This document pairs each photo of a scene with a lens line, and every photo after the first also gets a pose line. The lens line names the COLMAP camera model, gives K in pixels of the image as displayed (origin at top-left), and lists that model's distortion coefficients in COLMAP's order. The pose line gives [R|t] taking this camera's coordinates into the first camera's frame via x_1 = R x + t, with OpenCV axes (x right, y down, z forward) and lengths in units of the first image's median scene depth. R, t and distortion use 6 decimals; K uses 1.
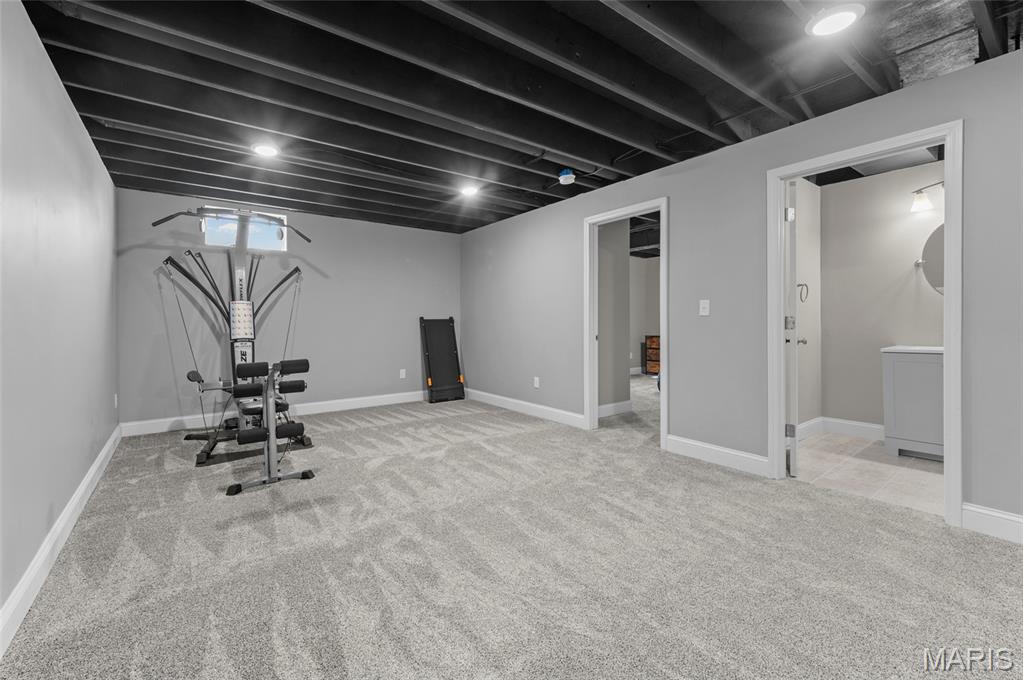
lens RADIAL K [[416.9, 0, 508.8], [0, 416.9, 333.3], [0, 0, 1]] dist [0.002132, 0.000205]
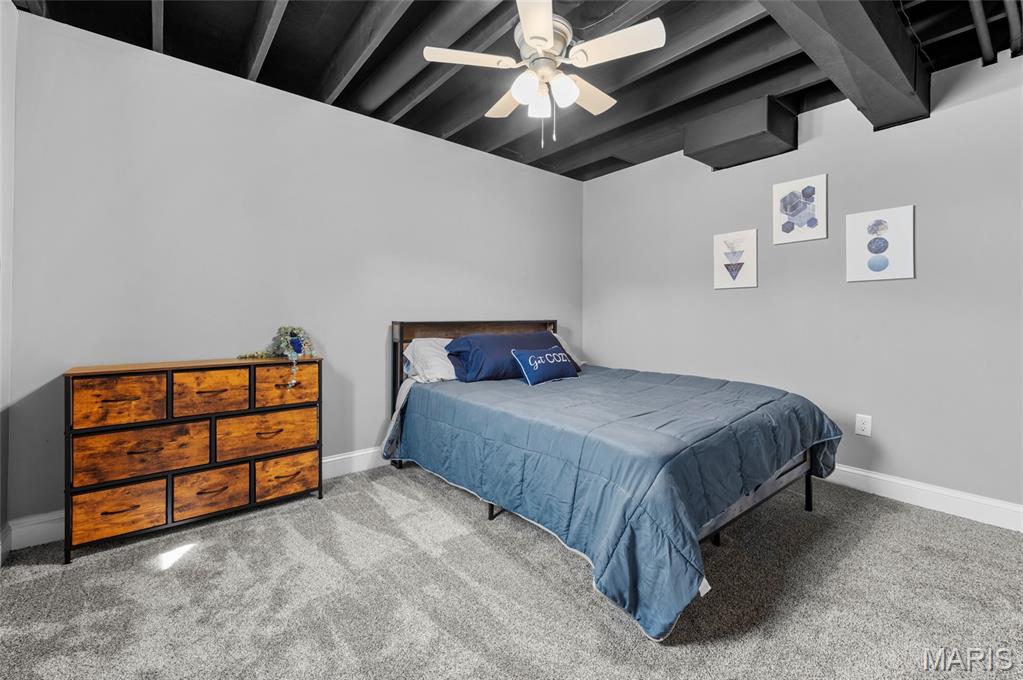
lens RADIAL K [[438.8, 0, 512.2], [0, 438.8, 349.6], [0, 0, 1]] dist [-0.000572, -0.000119]
pose [[-0.056547, -0.055134, 0.996876, 0.133746], [0.020566, 0.998198, 0.056374, -0.017182], [-0.998188, 0.023689, -0.055311, 1.002803]]
